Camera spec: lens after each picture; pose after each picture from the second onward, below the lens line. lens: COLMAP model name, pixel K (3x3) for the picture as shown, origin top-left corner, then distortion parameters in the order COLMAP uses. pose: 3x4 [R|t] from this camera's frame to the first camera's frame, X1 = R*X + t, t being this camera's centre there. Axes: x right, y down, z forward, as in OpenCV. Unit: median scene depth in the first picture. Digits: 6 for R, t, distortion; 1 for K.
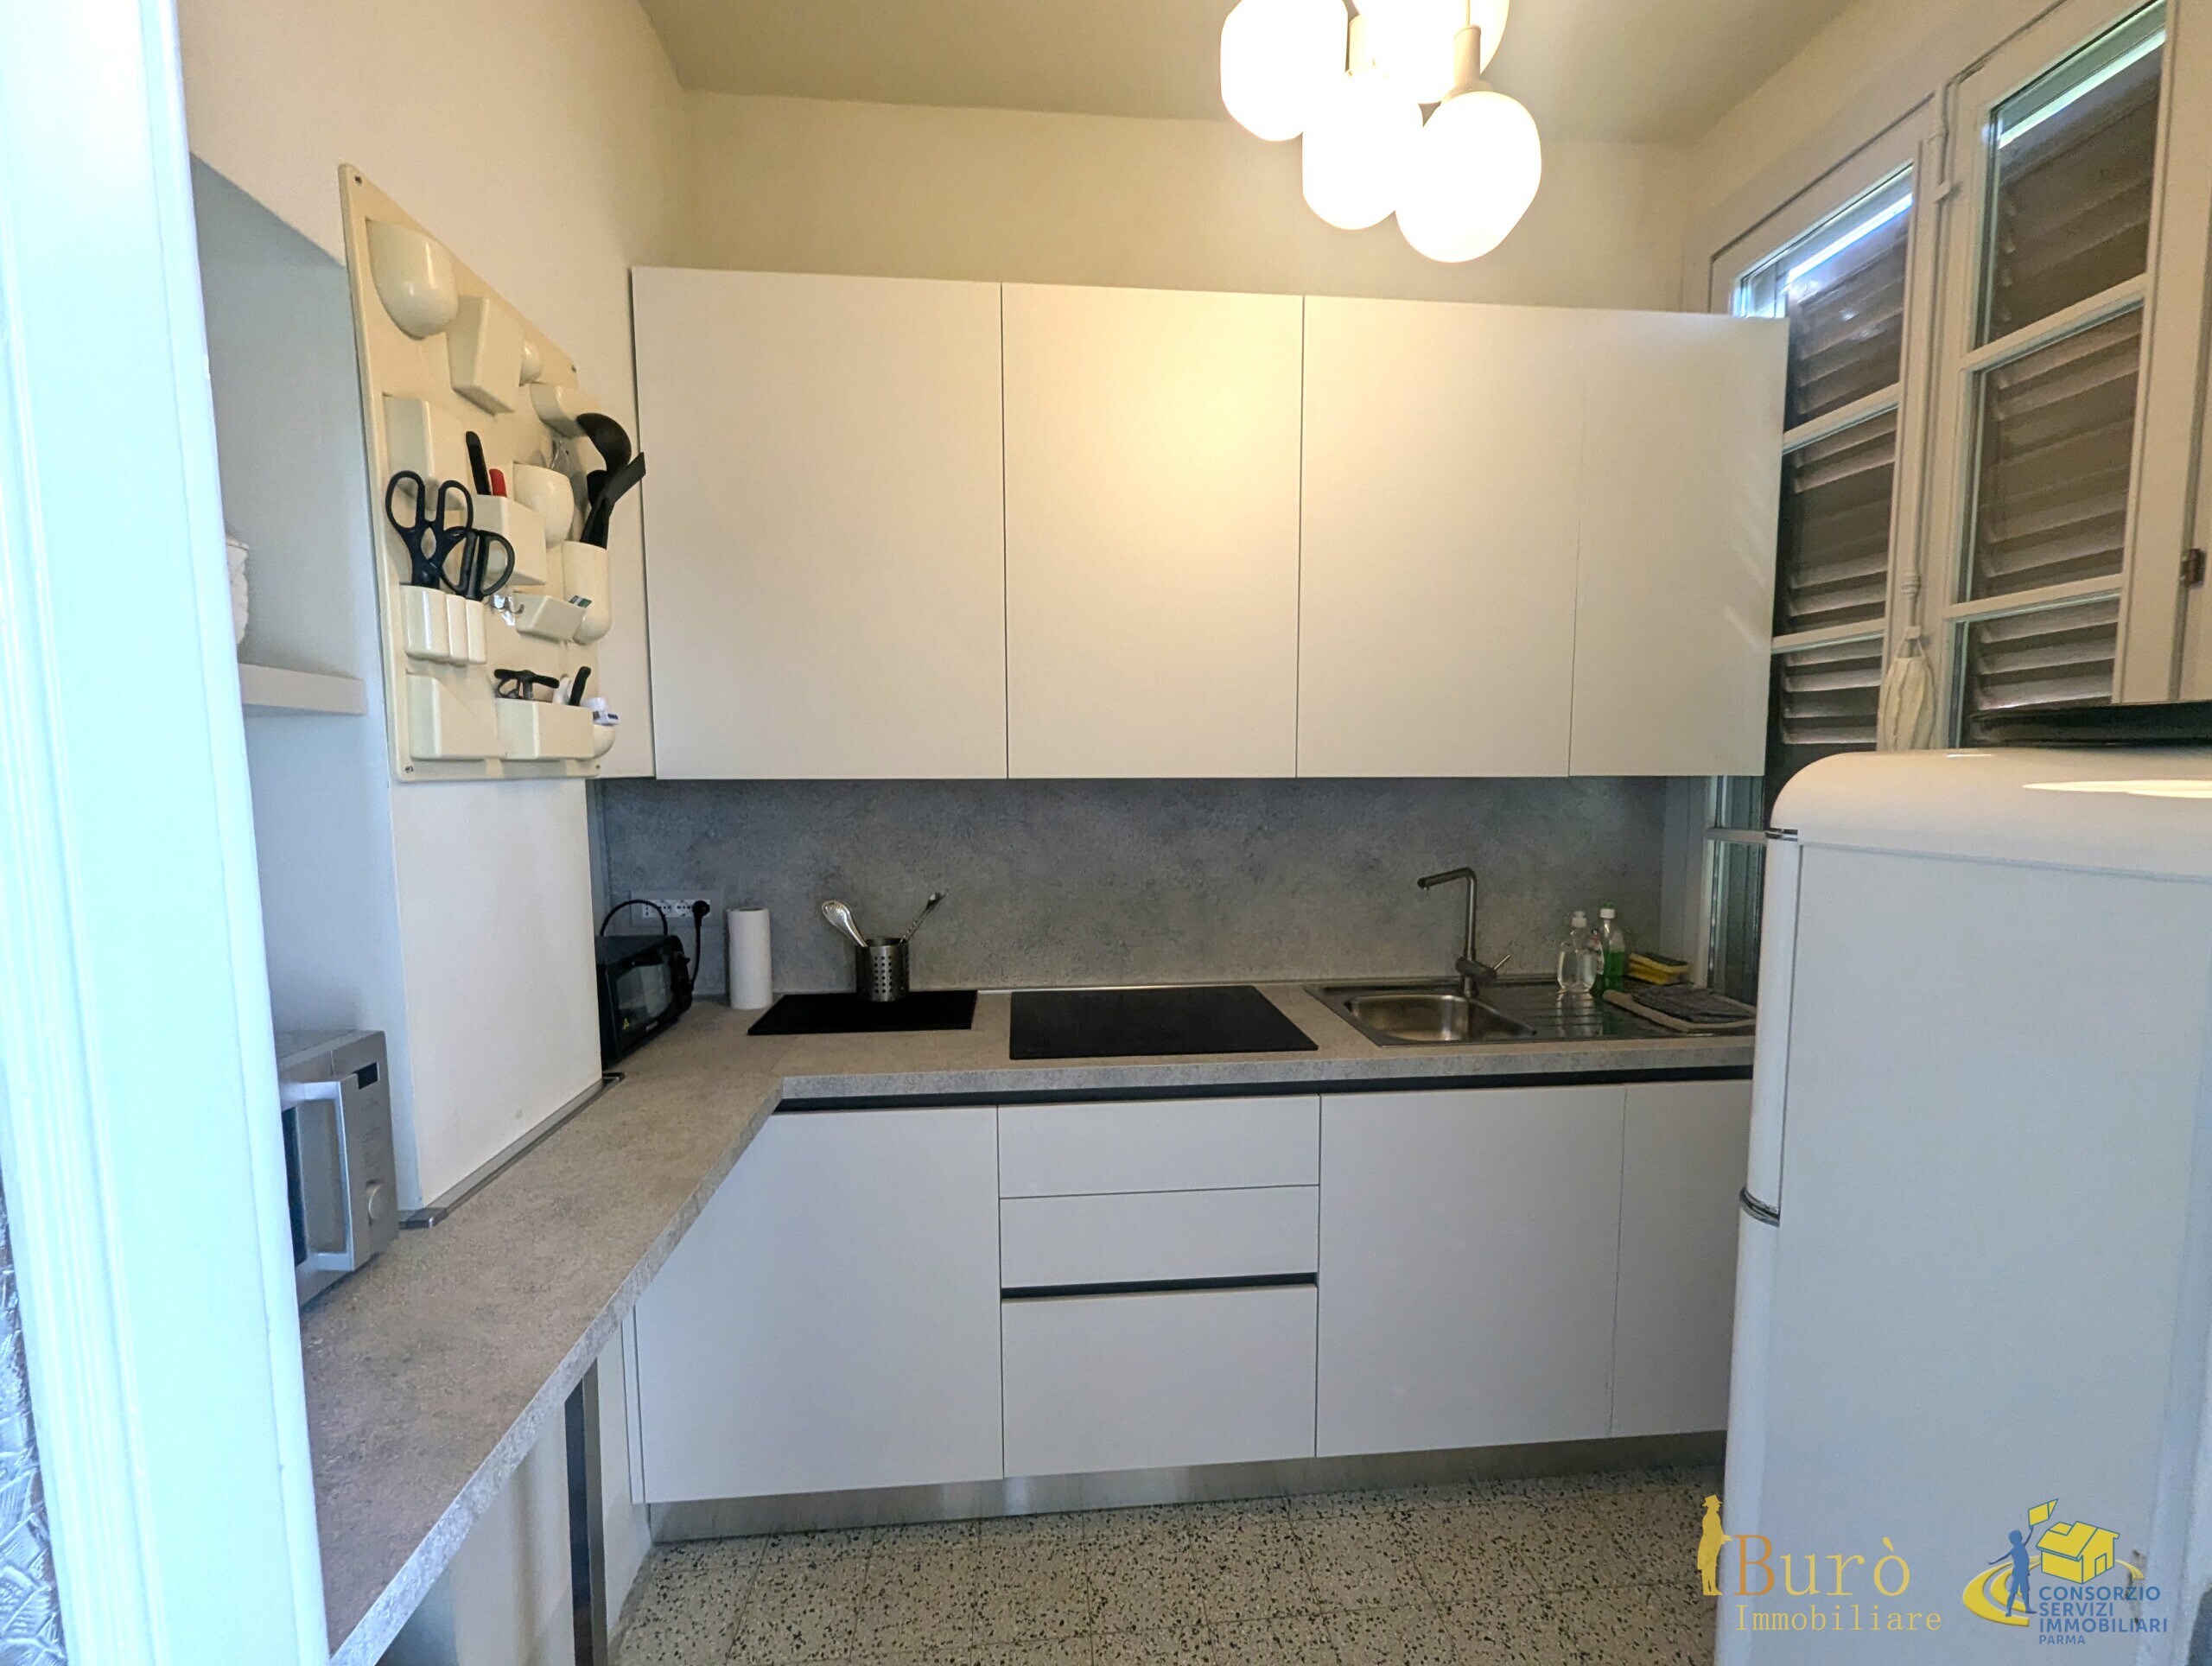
lens RADIAL K [[919.9, 0, 1101.6], [0, 919.9, 842.6], [0, 0, 1]] dist [0.001926, -0.001443]
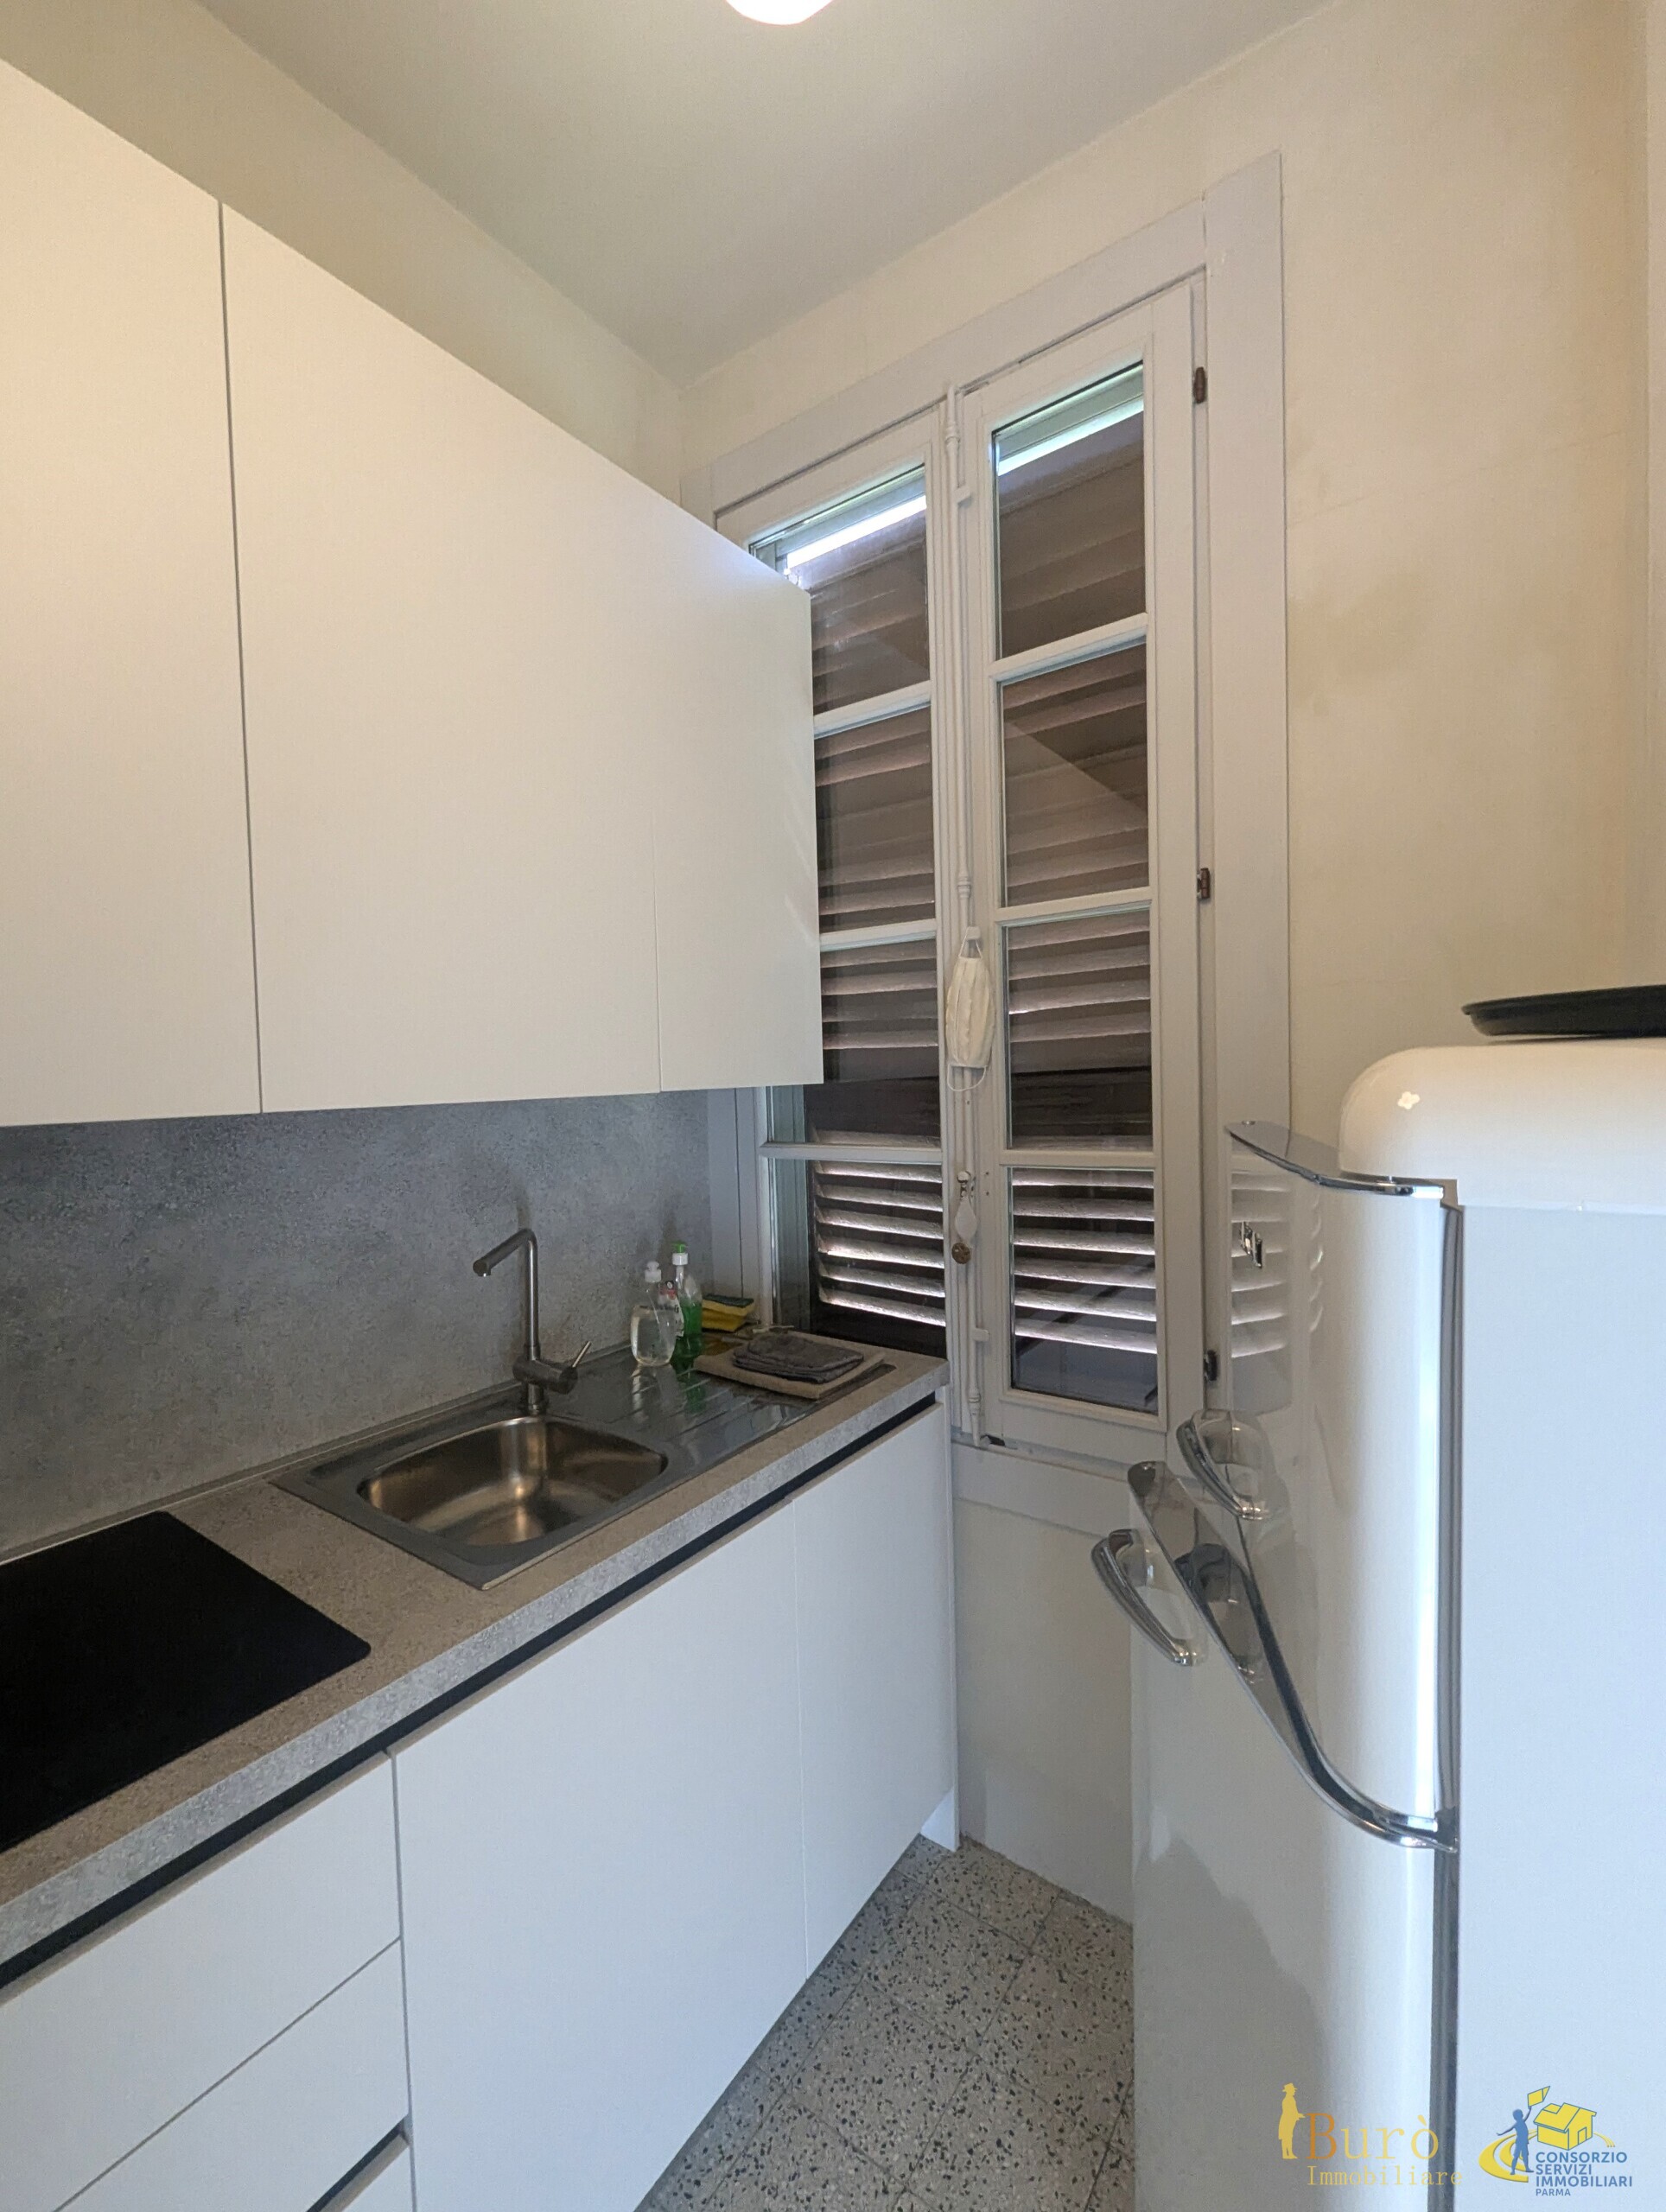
lens RADIAL K [[919.9, 0, 815.7], [0, 919.9, 1100.7], [0, 0, 1]] dist [0.001926, -0.001443]
pose [[0.655008, -0.040563, 0.754533, 0.026597], [0.087402, 0.995923, -0.022334, -0.038627], [-0.750550, 0.080576, 0.655882, 0.431680]]
